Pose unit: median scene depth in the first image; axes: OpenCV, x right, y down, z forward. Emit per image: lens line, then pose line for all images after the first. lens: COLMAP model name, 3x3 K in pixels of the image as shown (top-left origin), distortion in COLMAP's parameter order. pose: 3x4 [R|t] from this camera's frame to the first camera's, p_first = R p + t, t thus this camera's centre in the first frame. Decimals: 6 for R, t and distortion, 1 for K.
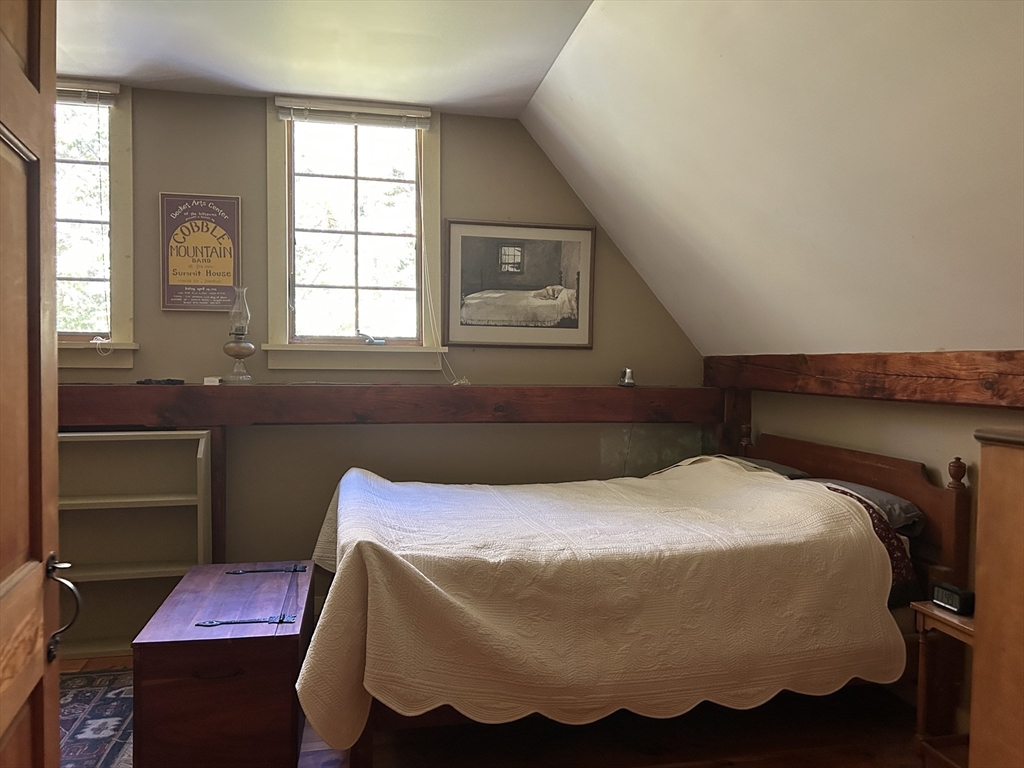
lens RADIAL K [[762.9, 0, 513.4], [0, 762.9, 383.6], [0, 0, 1]] dist [0.067215, -0.076108]
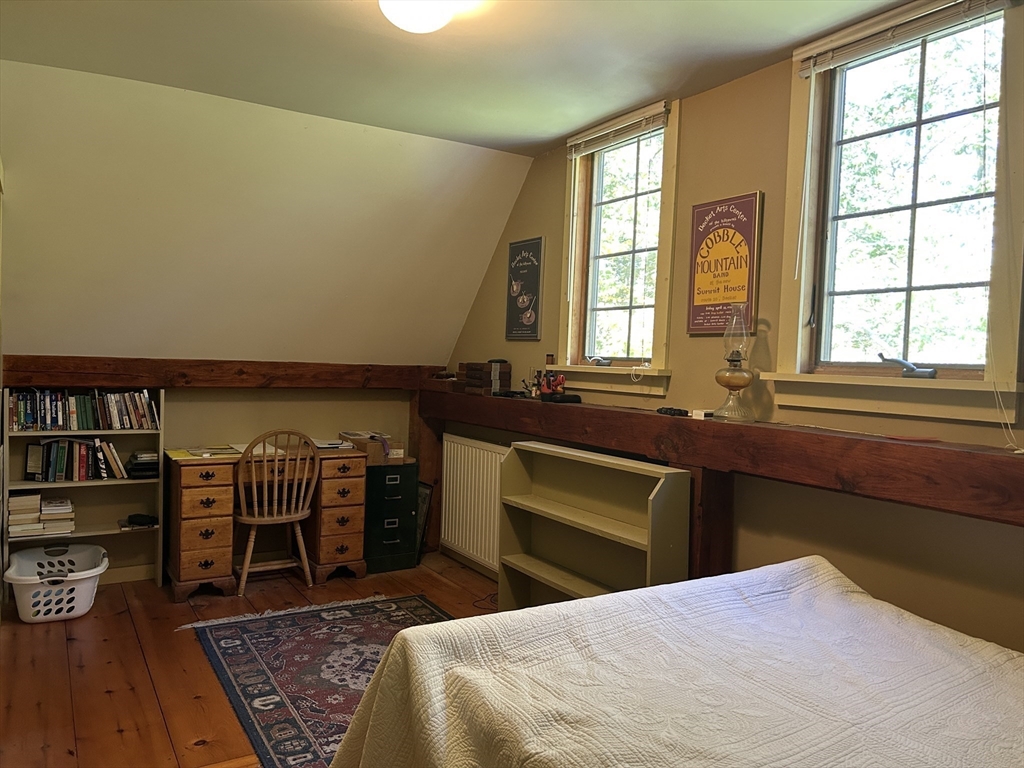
lens RADIAL K [[762.9, 0, 513.7], [0, 762.9, 385.9], [0, 0, 1]] dist [0.067215, -0.076108]
pose [[0.344751, 0.031207, -0.938175, 0.326056], [-0.065953, 0.997783, 0.008955, -0.028111], [0.936375, 0.058788, 0.346044, 0.494188]]
